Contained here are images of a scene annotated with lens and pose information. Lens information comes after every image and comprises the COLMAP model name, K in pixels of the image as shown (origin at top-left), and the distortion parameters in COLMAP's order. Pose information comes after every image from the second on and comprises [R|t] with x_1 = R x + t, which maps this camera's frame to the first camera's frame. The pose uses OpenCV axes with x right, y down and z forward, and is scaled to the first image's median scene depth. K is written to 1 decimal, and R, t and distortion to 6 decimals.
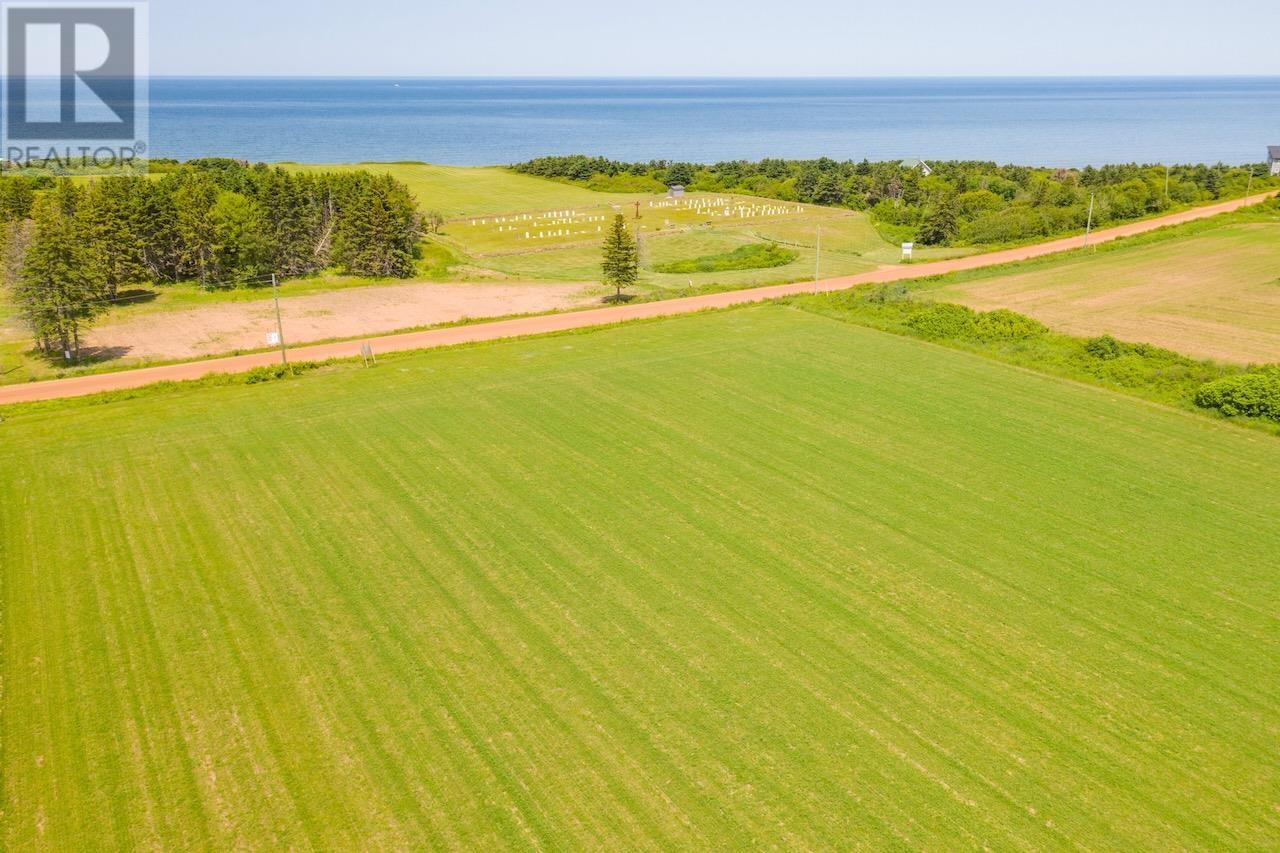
lens RADIAL K [[1030.5, 0, 649.9], [0, 1030.5, 425.1], [0, 0, 1]] dist [-0.006364, 0.005473]
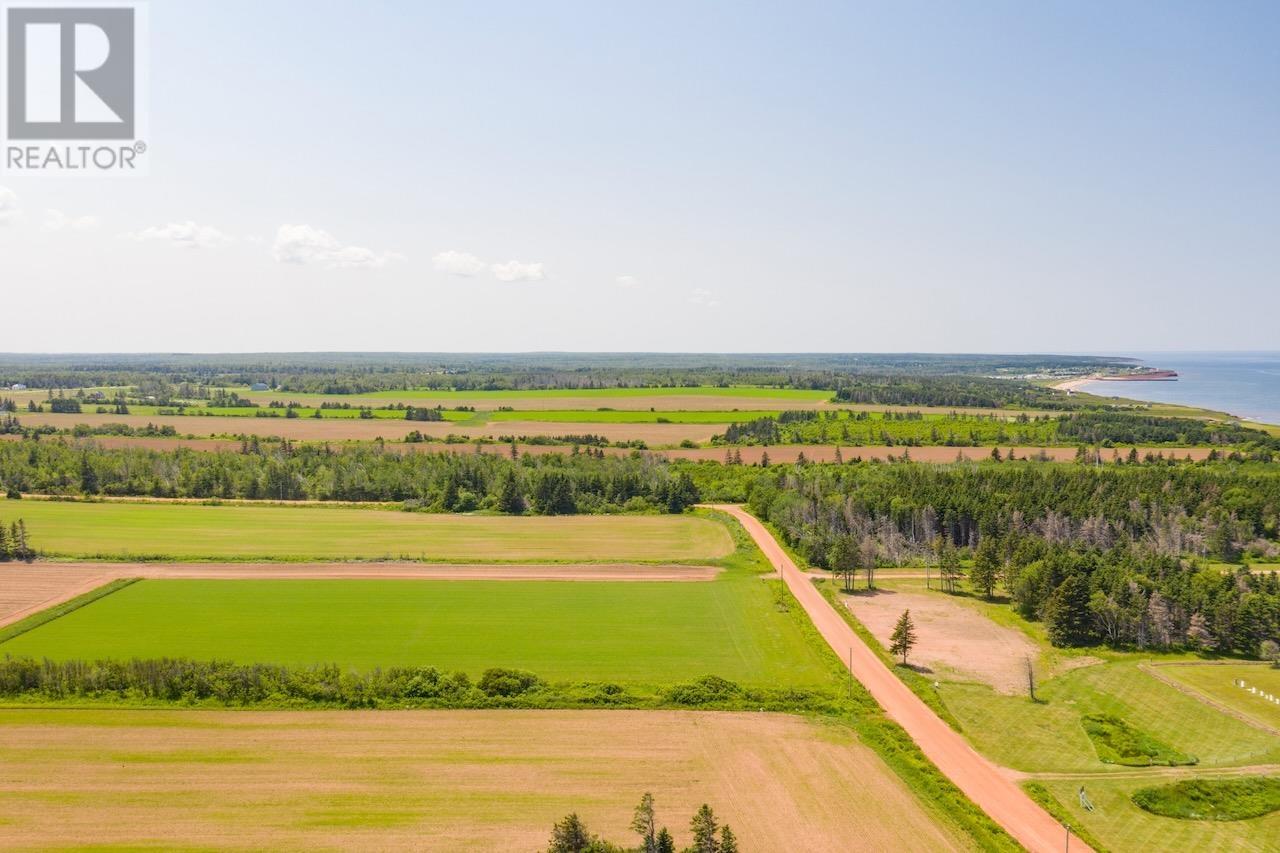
lens RADIAL K [[1004.8, 0, 642.1], [0, 1004.8, 399.7], [0, 0, 1]] dist [-0.004826, -0.003928]
pose [[-0.523672, 0.033616, -0.851256, 1.295804], [-0.268346, 0.941847, 0.202273, -0.628063], [0.808553, 0.334356, -0.484199, 1.188029]]
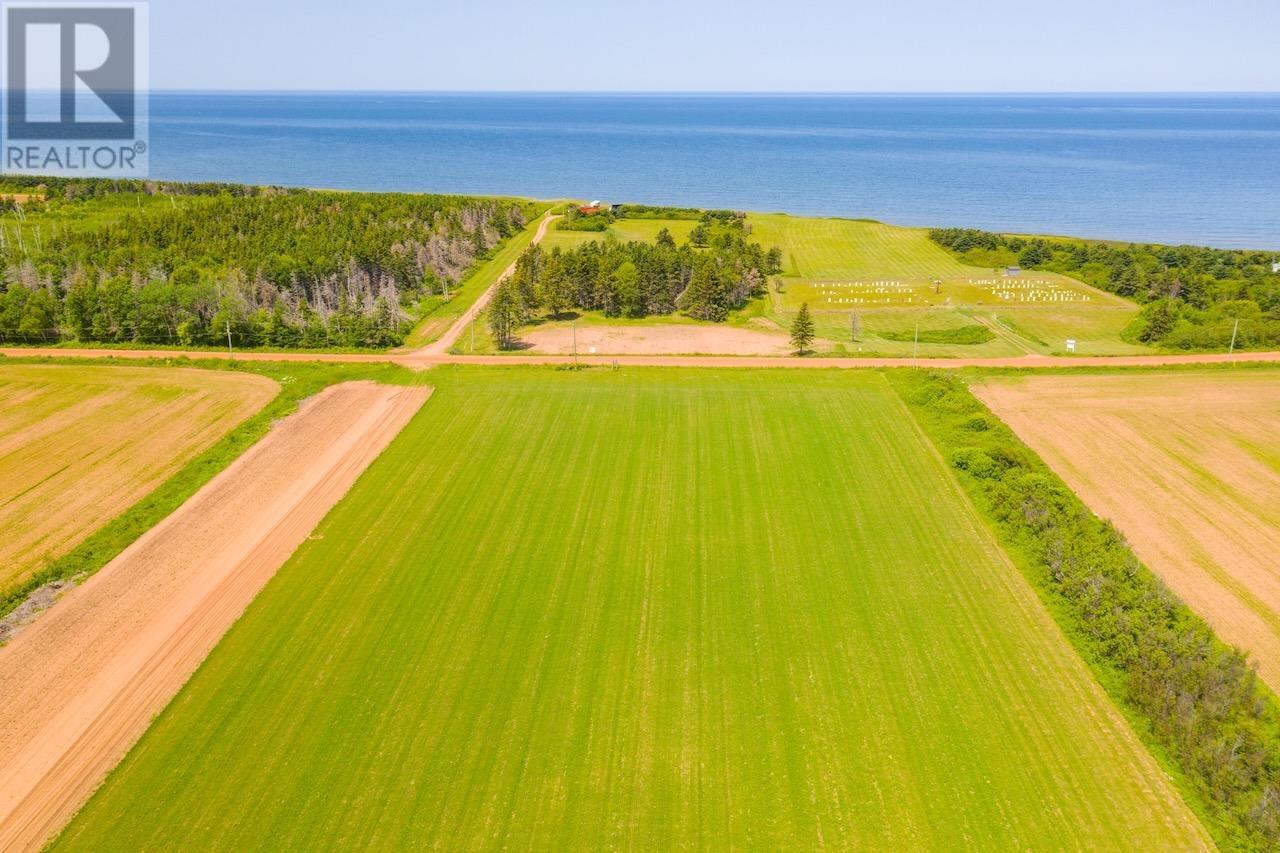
lens RADIAL K [[1004.8, 0, 642.1], [0, 1004.8, 399.7], [0, 0, 1]] dist [-0.004826, -0.003928]
pose [[0.832732, 0.160390, -0.529936, 0.575280], [-0.177280, 0.983973, 0.019235, -0.034478], [0.524528, 0.077929, 0.847820, -0.438428]]
